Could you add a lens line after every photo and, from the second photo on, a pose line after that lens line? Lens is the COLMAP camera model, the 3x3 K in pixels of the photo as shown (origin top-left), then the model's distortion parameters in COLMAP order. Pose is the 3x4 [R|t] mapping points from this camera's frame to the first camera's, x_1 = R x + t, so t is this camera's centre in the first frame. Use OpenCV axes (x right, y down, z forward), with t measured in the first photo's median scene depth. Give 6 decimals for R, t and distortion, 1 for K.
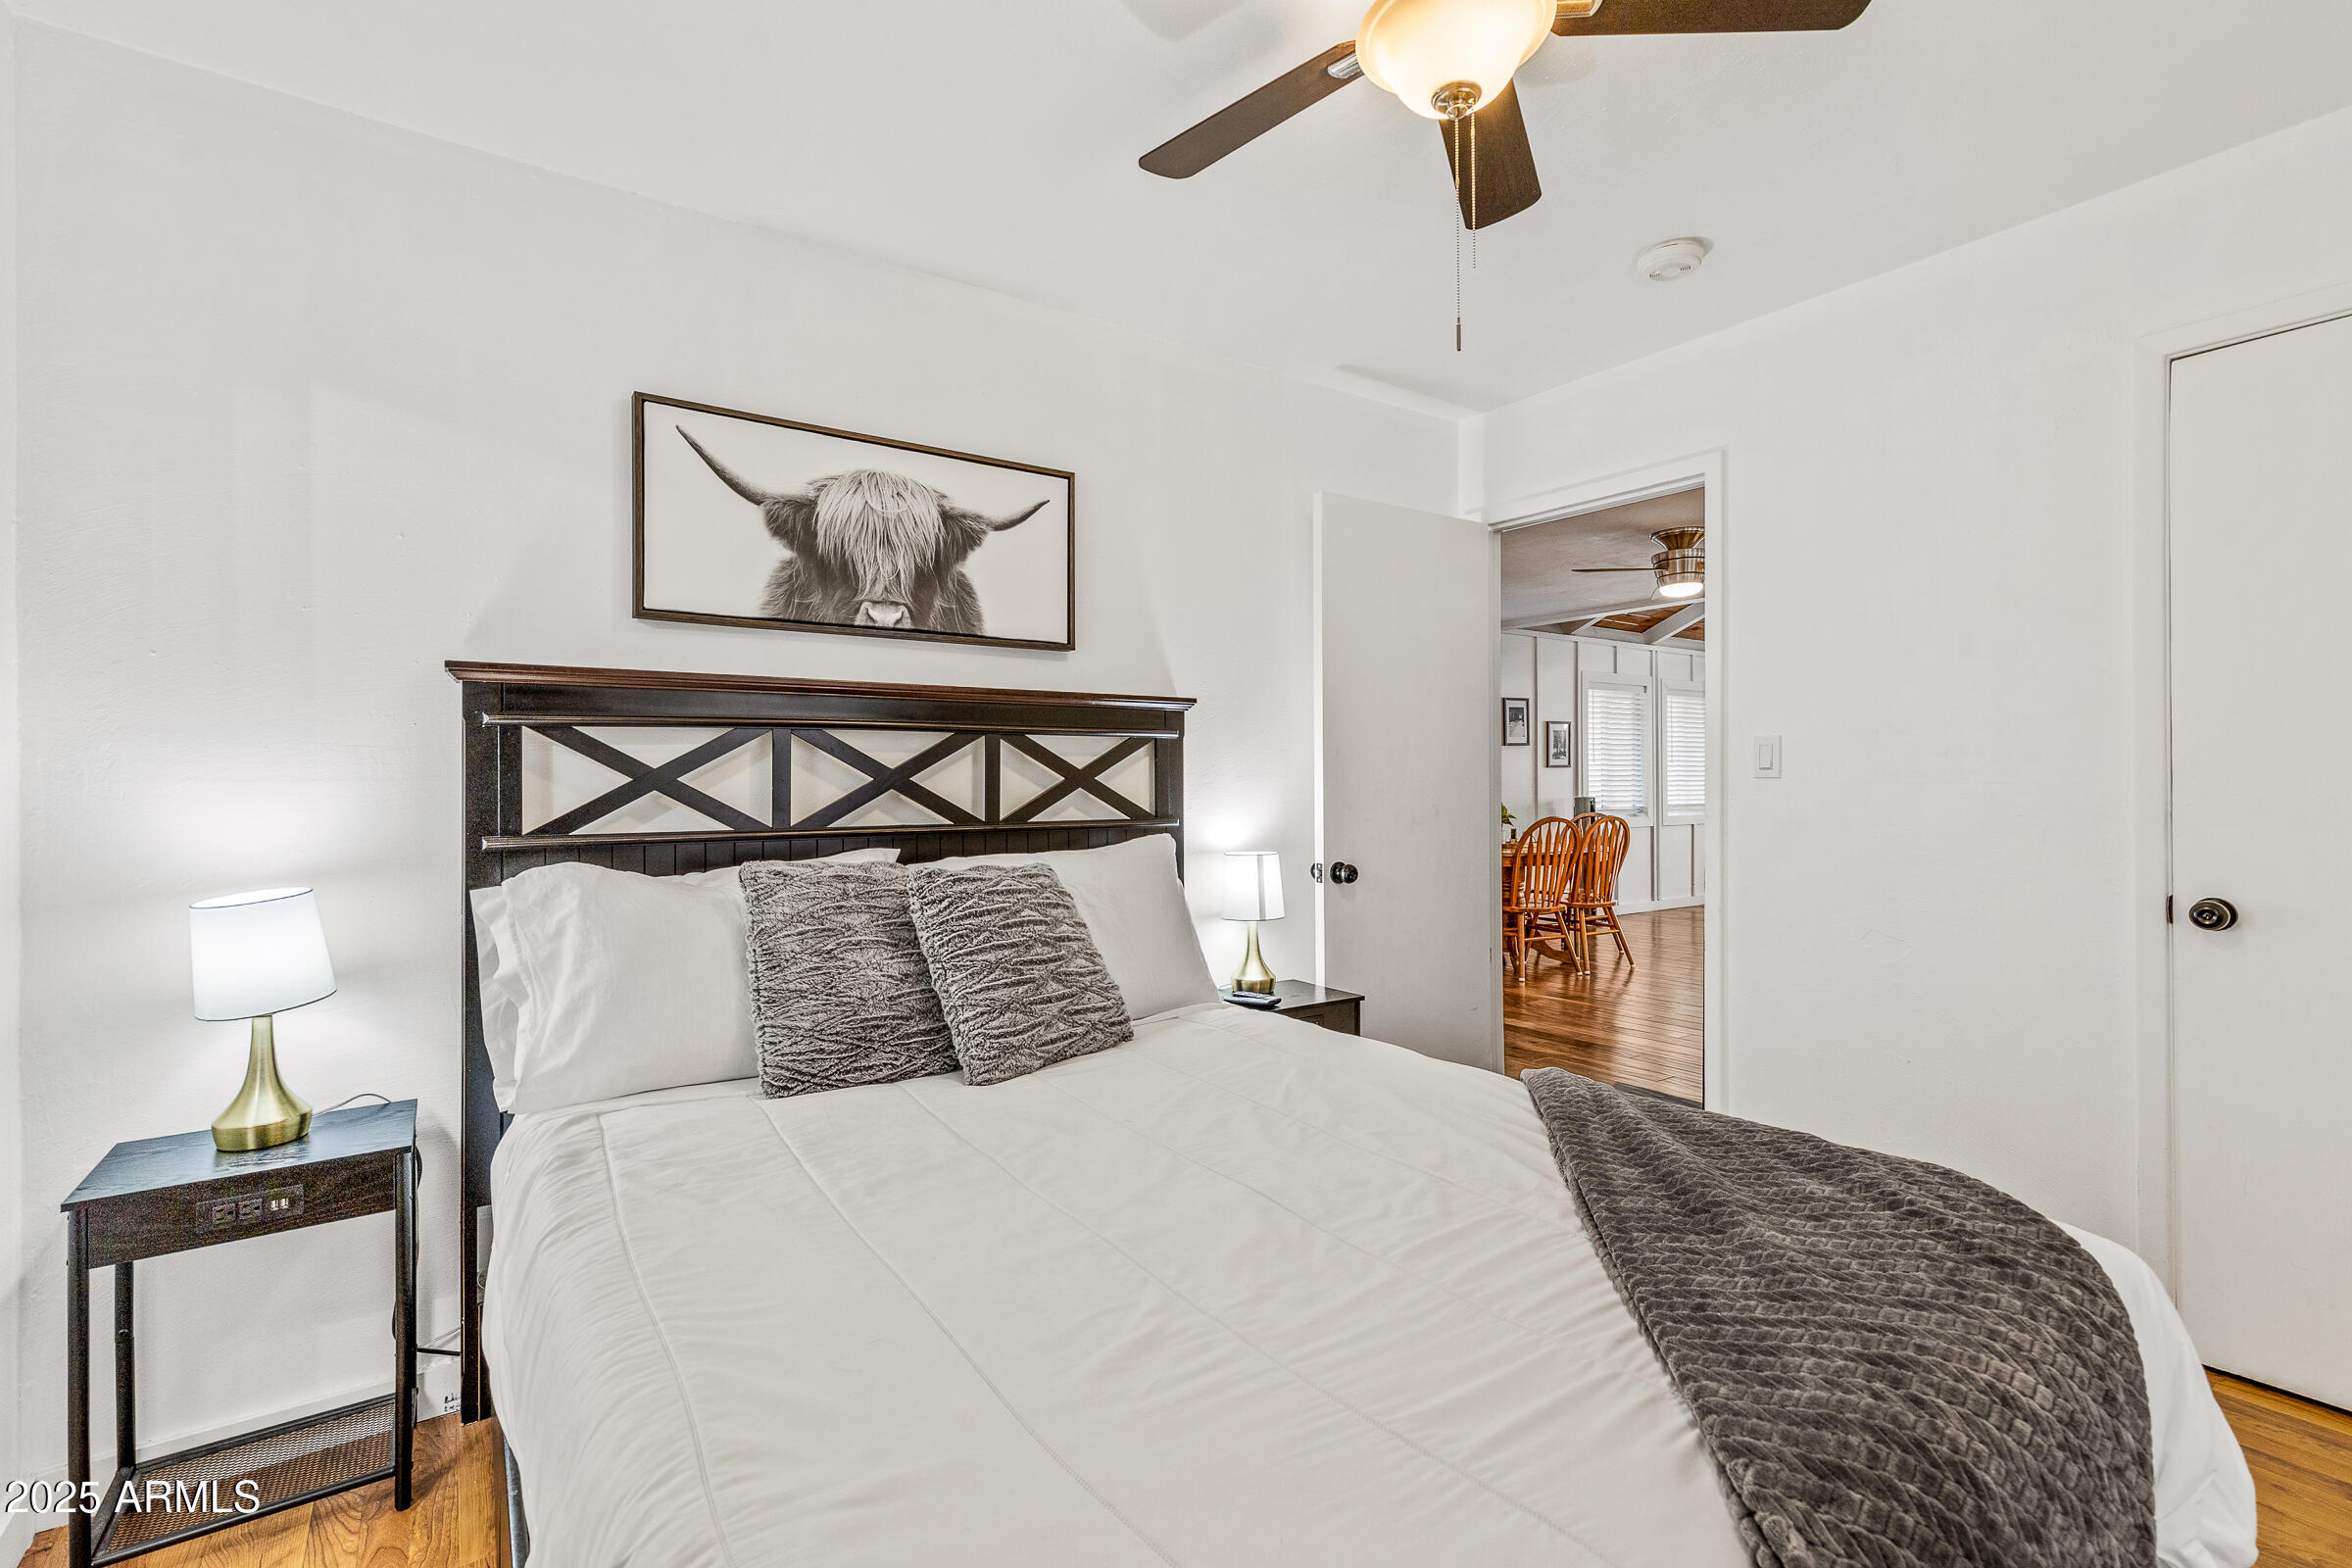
lens RADIAL K [[1053.2, 0, 1176.0], [0, 1053.2, 784.0], [0, 0, 1]] dist [-0.000395, 0.000459]
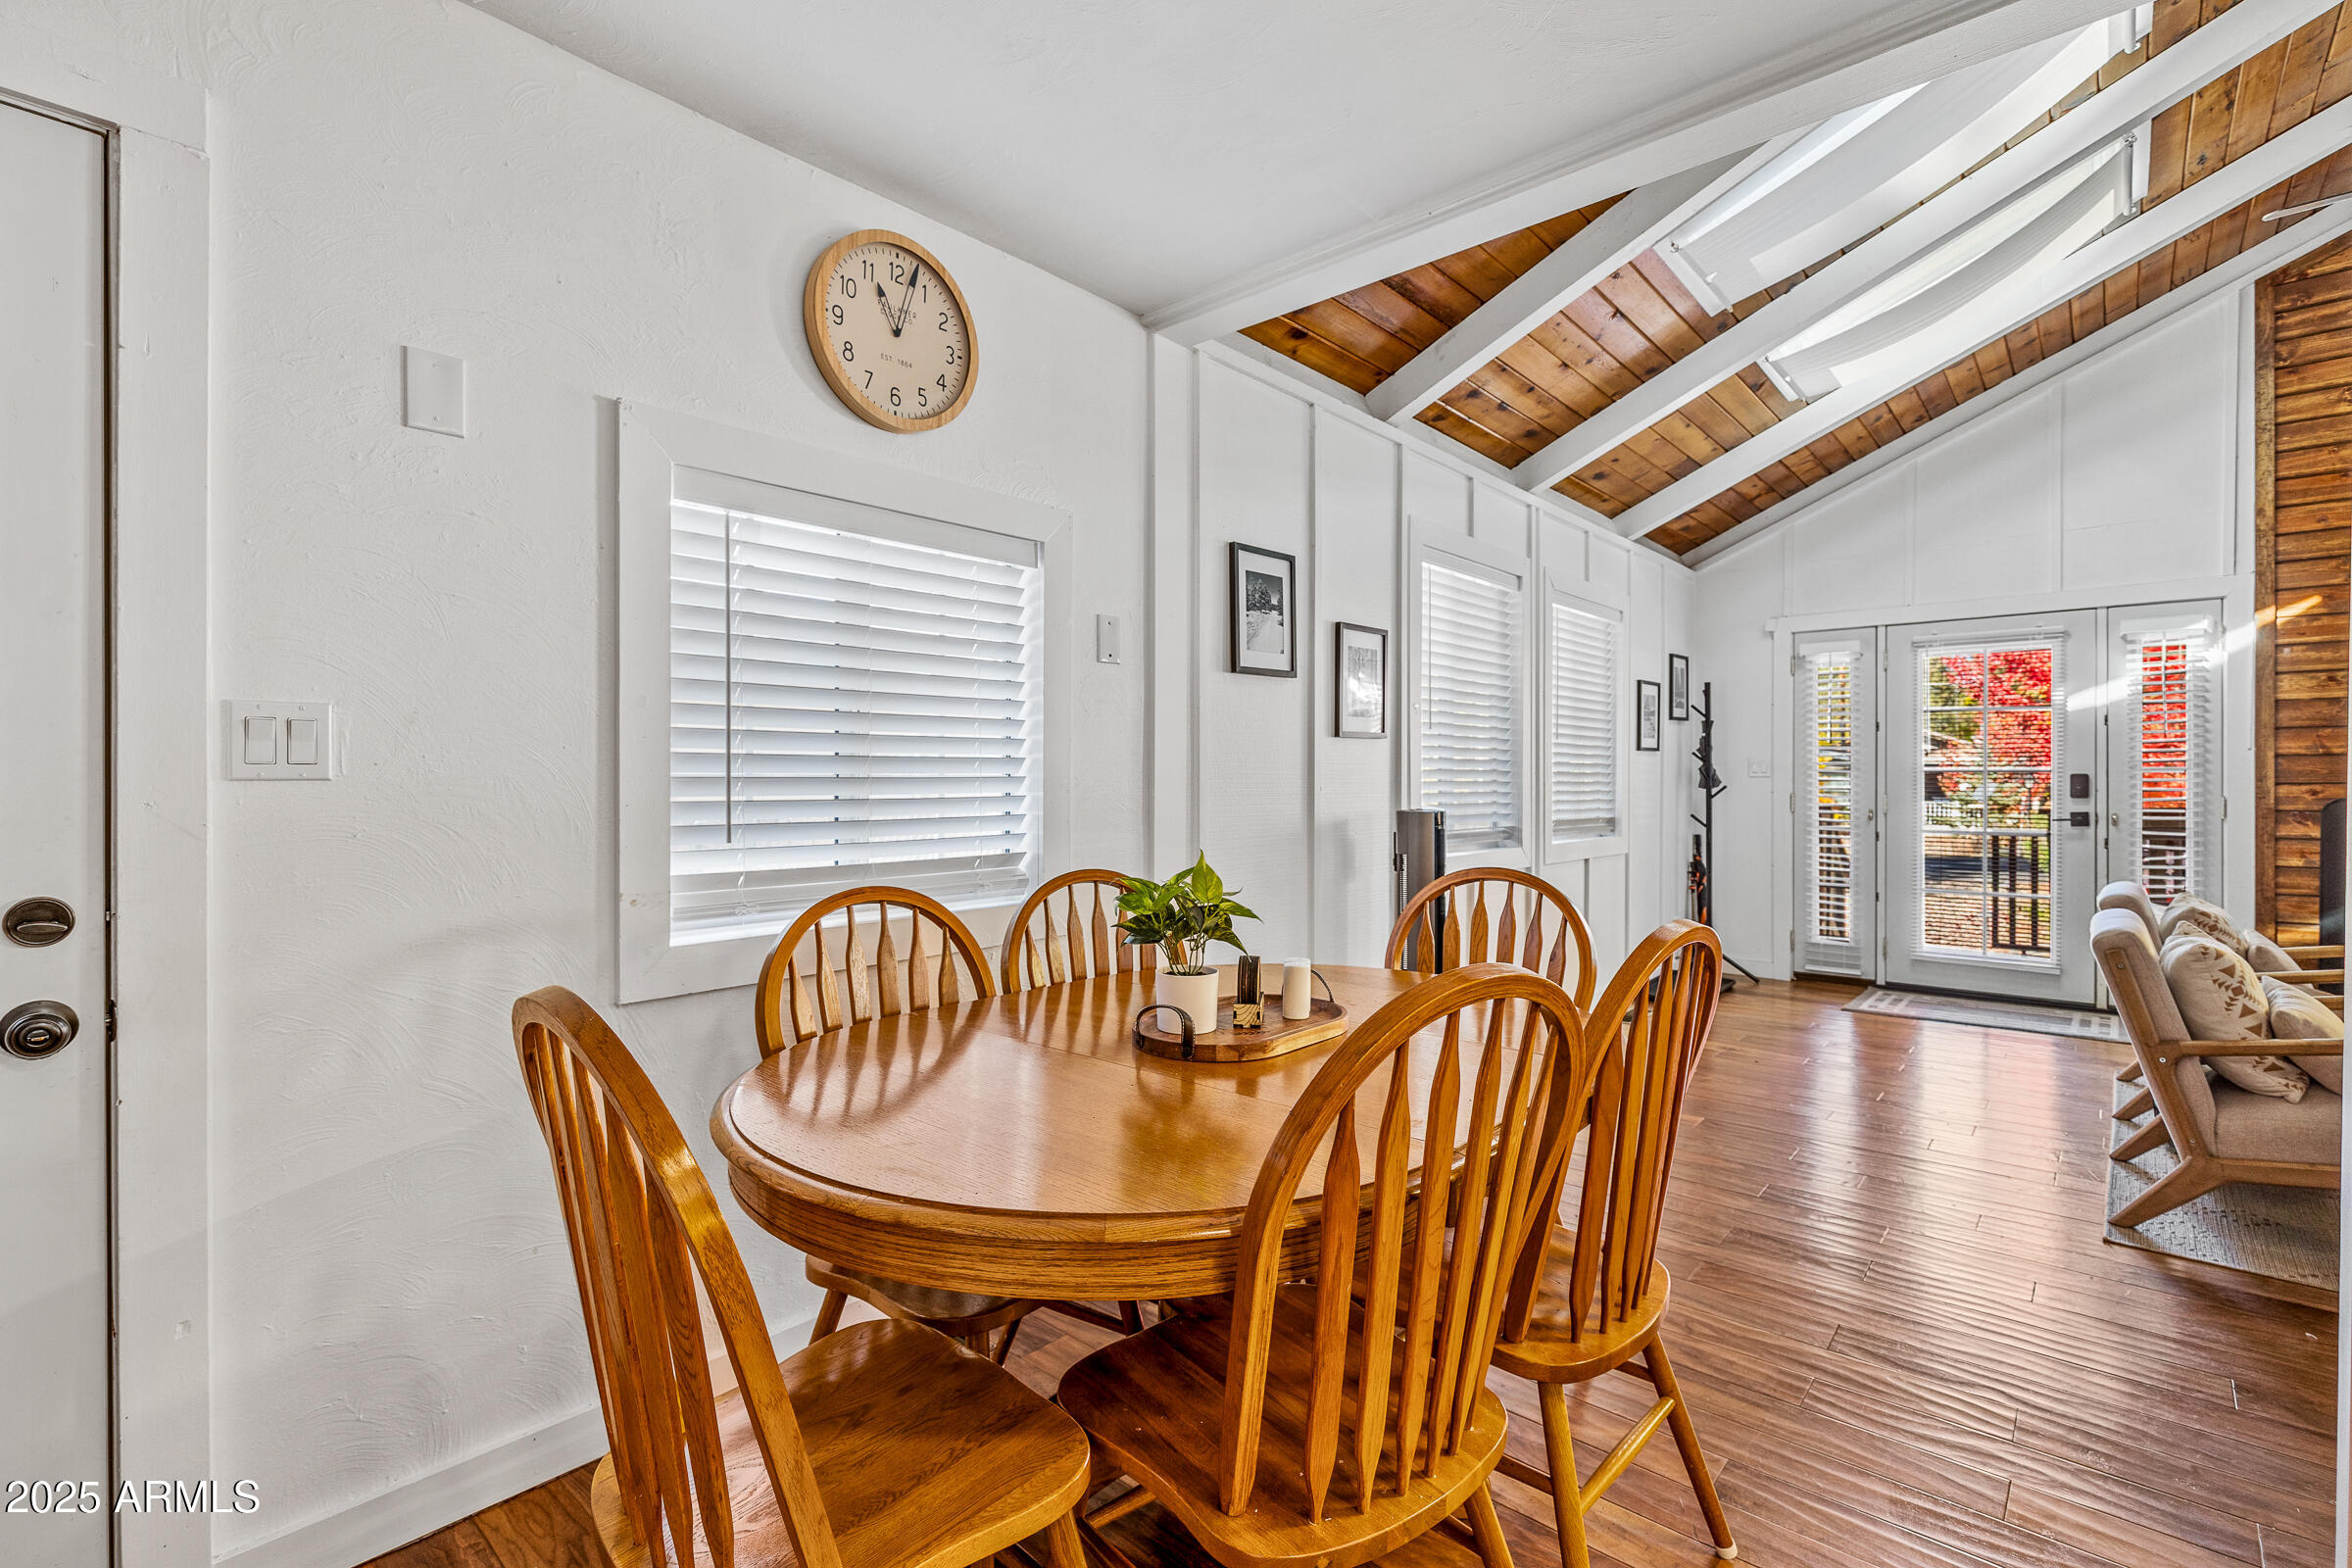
lens RADIAL K [[1053.2, 0, 1176.0], [0, 1053.2, 784.0], [0, 0, 1]] dist [-0.000395, 0.000459]
pose [[0.973253, 0.006145, 0.229656, 0.204947], [-0.006589, 0.999978, 0.001166, 0.002158], [-0.229644, -0.002648, 0.973271, 0.636328]]
